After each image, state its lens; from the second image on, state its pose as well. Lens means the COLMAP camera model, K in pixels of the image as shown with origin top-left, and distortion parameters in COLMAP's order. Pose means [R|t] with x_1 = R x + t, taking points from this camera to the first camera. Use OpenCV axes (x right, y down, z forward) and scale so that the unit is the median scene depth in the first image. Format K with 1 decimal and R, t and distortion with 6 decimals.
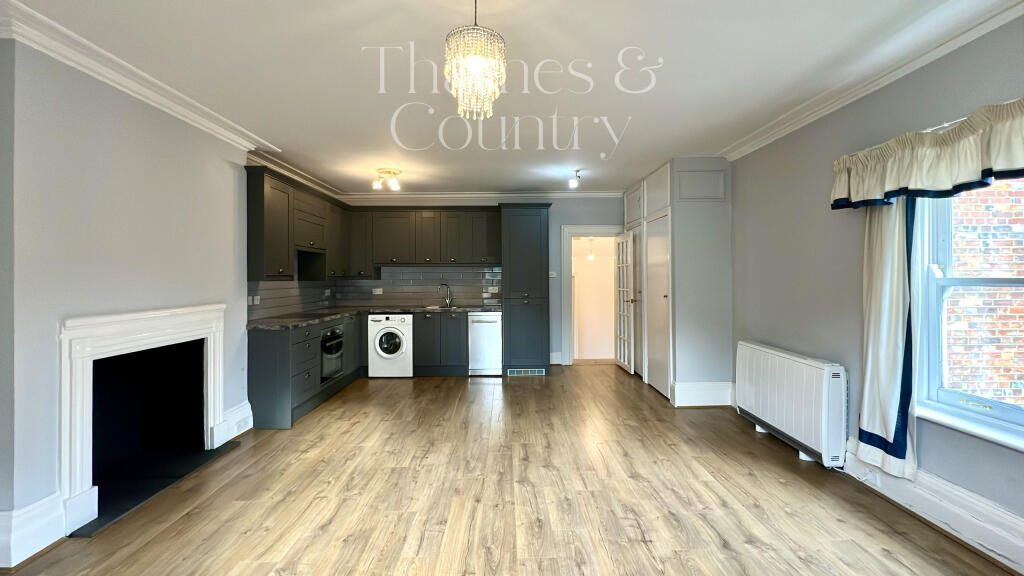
lens RADIAL K [[411.1, 0, 507.3], [0, 411.1, 276.3], [0, 0, 1]] dist [-0.003488, -0.000225]
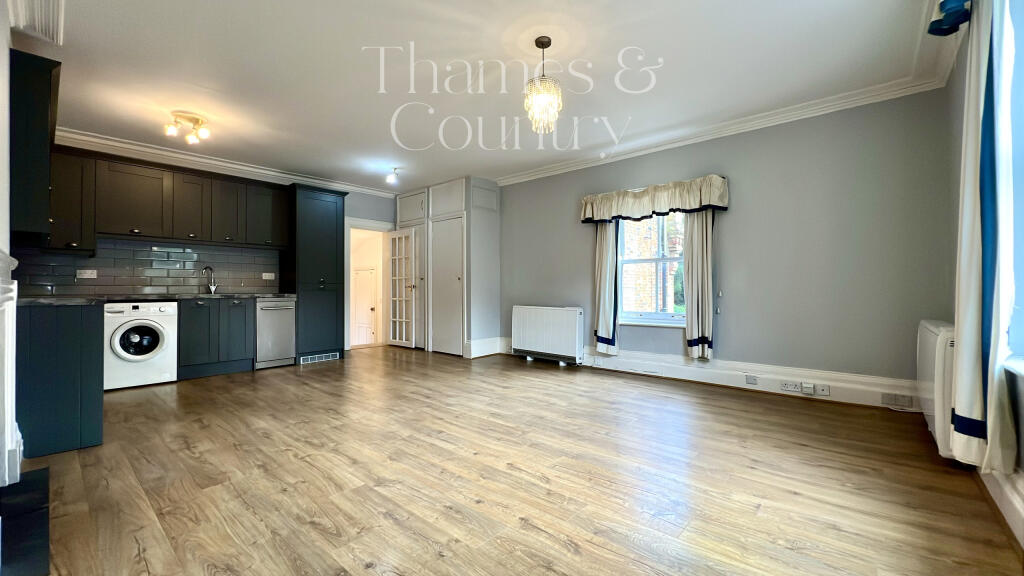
lens RADIAL K [[411.1, 0, 504.3], [0, 411.1, 283.9], [0, 0, 1]] dist [-0.003488, -0.000225]
pose [[0.673502, 0.013767, 0.739057, -0.498405], [-0.003666, 0.999876, -0.015285, 0.086823], [-0.739176, 0.007585, 0.673469, 0.005035]]
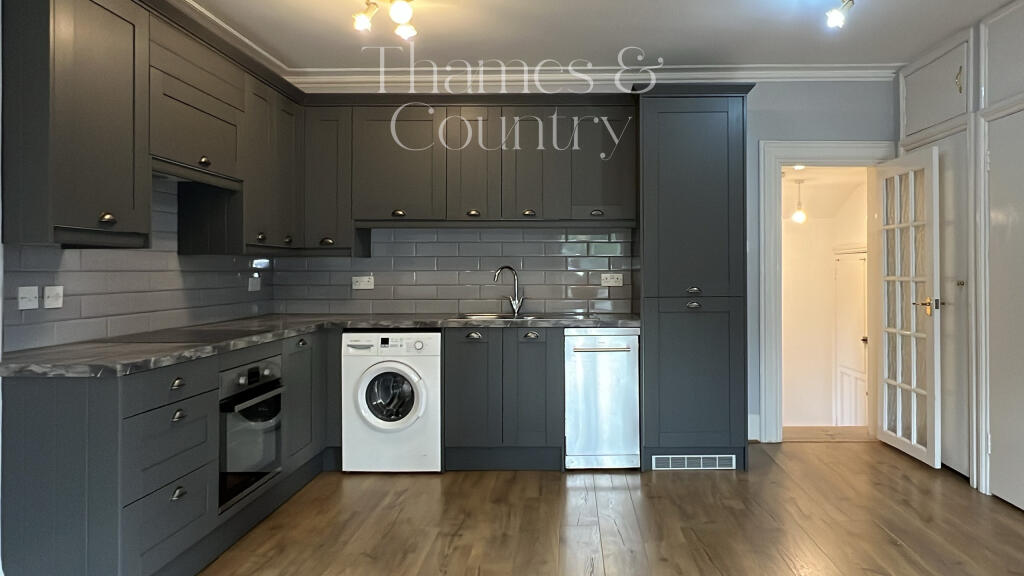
lens RADIAL K [[663.1, 0, 570.8], [0, 663.1, 266.9], [0, 0, 1]] dist [0.001280, -0.001587]
pose [[0.999973, 0.001941, -0.007130, -0.106627], [-0.001953, 0.999997, -0.001670, 0.028156], [0.007127, 0.001683, 0.999973, 0.352998]]
